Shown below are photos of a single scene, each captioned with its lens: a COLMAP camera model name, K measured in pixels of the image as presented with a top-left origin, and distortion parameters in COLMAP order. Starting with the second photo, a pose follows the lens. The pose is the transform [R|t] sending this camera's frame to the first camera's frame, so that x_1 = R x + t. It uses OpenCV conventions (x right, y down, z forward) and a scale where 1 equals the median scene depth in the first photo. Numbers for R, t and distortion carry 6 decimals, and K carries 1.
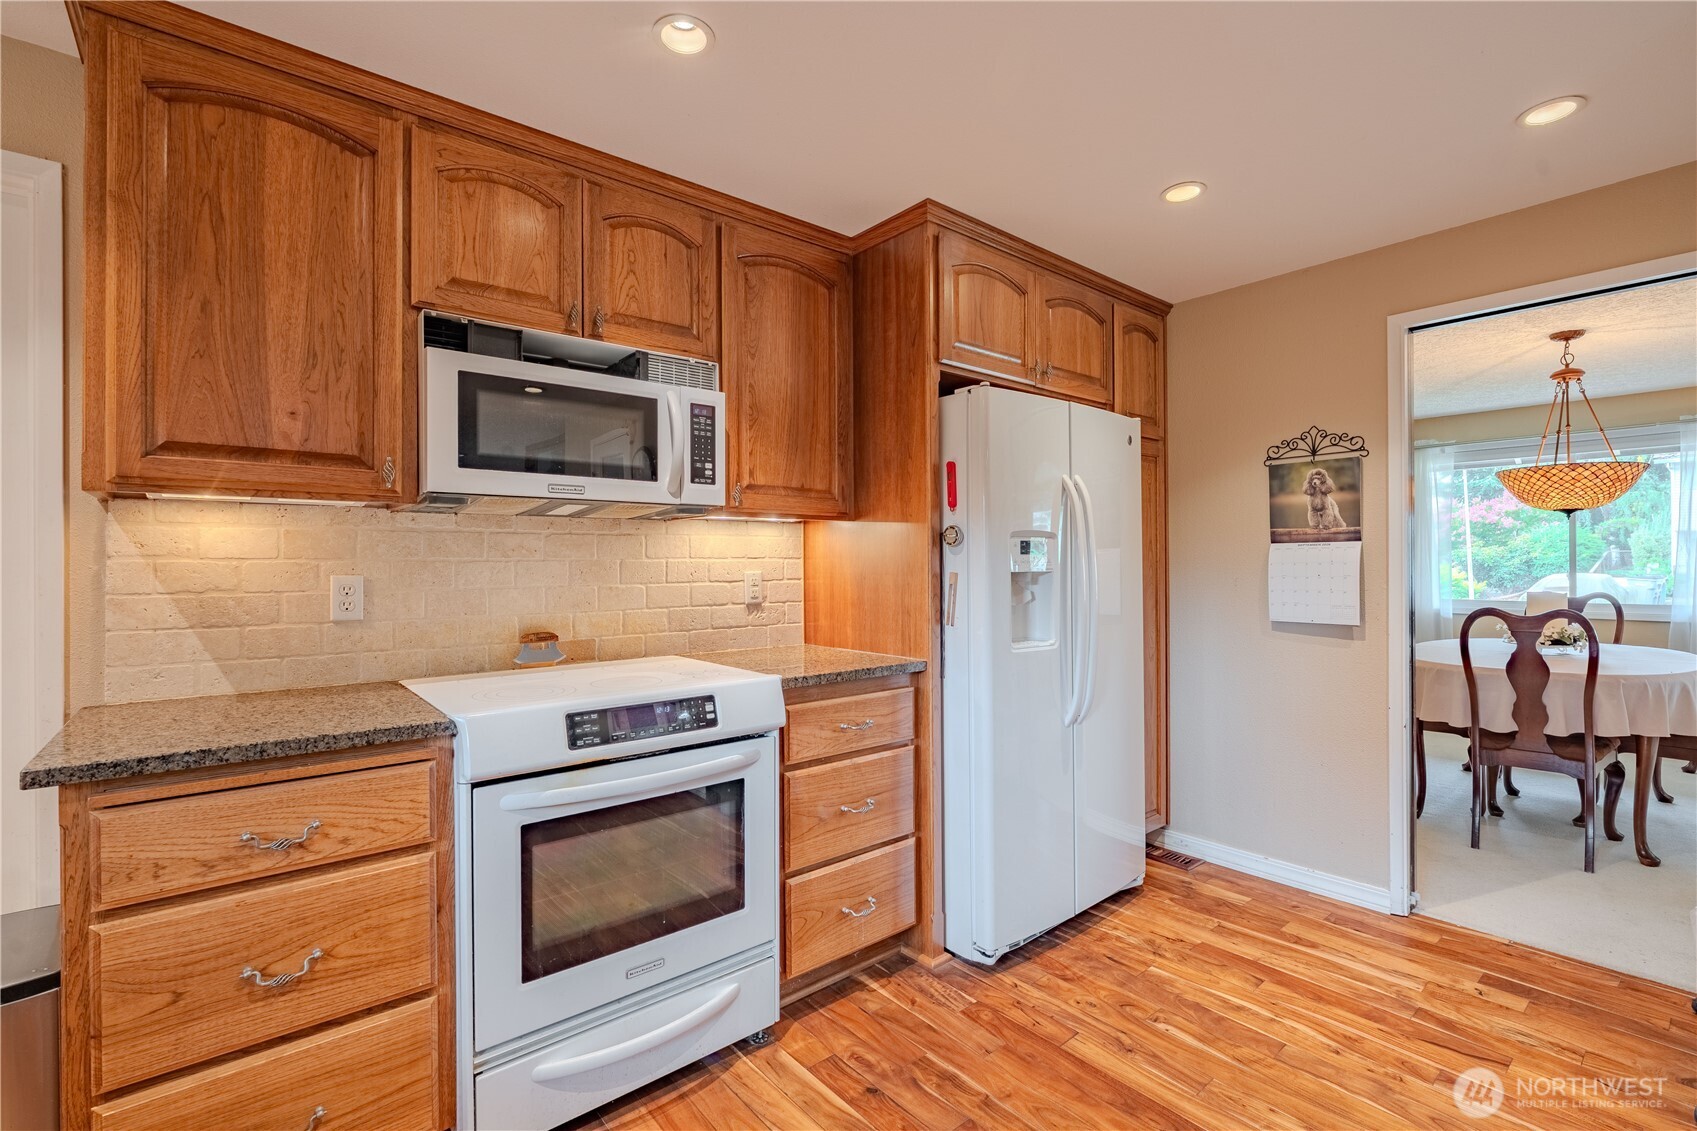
lens RADIAL K [[754.8, 0, 848.5], [0, 754.8, 565.5], [0, 0, 1]] dist [-0.008820, 0.001032]
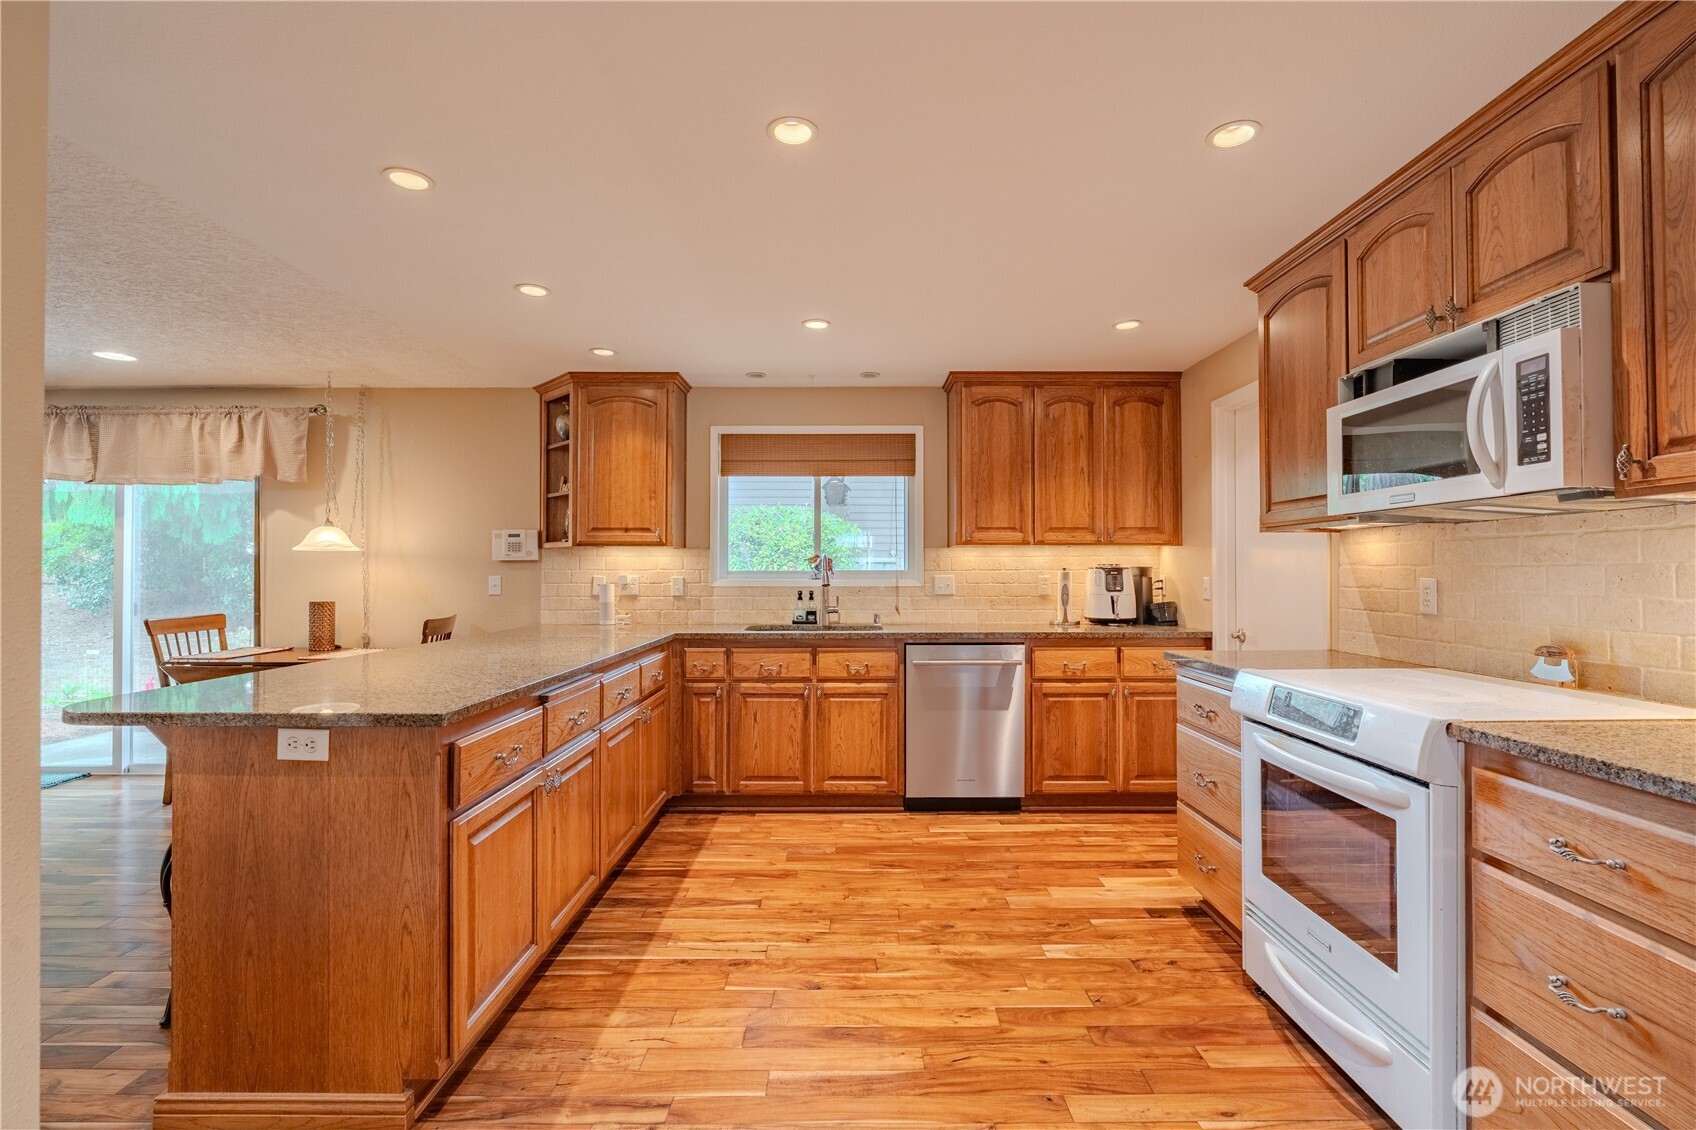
lens RADIAL K [[754.4, 0, 848.0], [0, 754.4, 565.0], [0, 0, 1]] dist [-0.008820, 0.001032]
pose [[-0.639946, 0.000140, -0.768420, 0.807334], [0.004413, 0.999984, -0.003493, -0.007425], [0.768407, -0.005627, -0.639936, 0.941118]]
